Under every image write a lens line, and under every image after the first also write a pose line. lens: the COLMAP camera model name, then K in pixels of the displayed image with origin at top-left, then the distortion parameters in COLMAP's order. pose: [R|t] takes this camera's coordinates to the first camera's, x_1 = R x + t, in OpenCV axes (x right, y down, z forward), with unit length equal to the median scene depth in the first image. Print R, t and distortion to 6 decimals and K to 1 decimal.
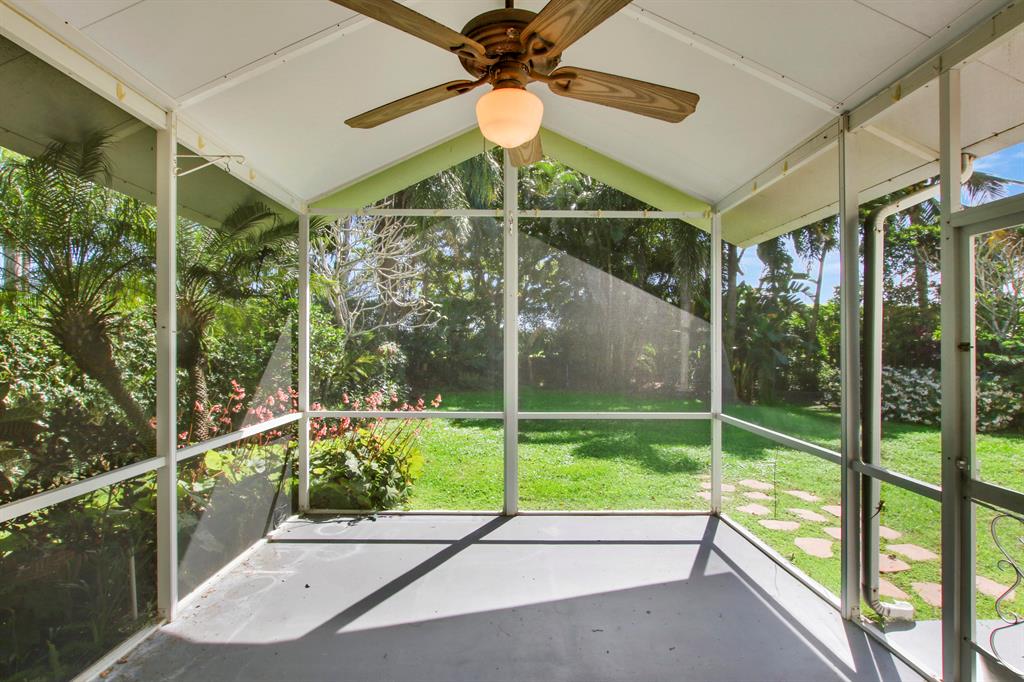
lens RADIAL K [[489.4, 0, 528.5], [0, 489.4, 342.8], [0, 0, 1]] dist [-0.011855, 0.001423]
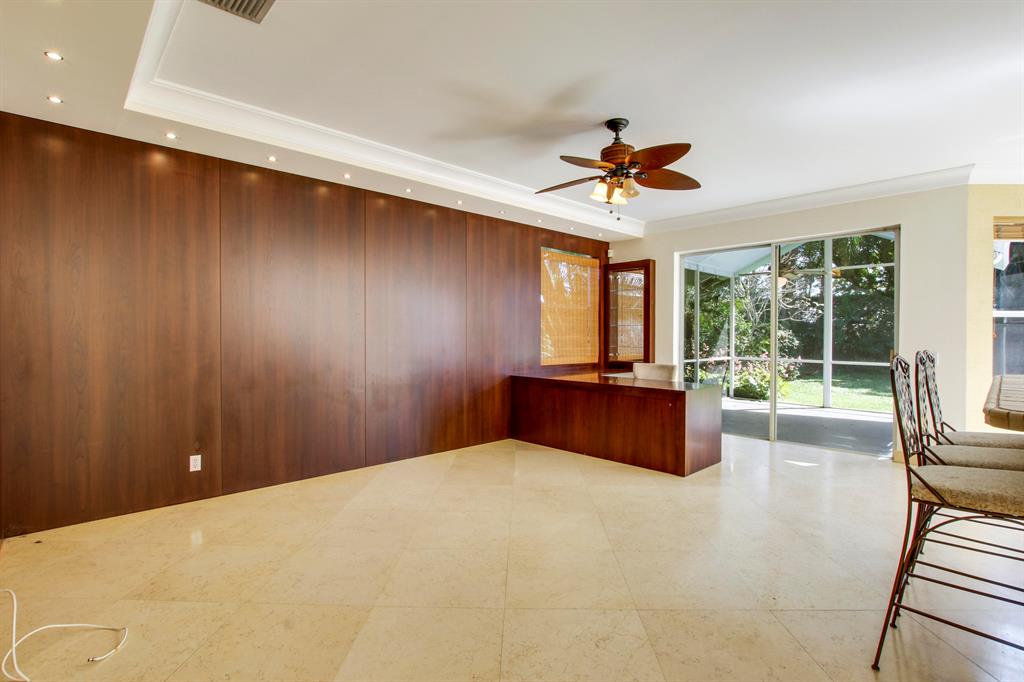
lens RADIAL K [[489.4, 0, 517.8], [0, 489.4, 342.5], [0, 0, 1]] dist [-0.011855, 0.001423]
pose [[0.682046, 0.014337, -0.731168, 0.590437], [-0.002966, 0.999854, 0.016839, 0.027679], [0.731303, -0.009316, 0.681989, -1.438711]]
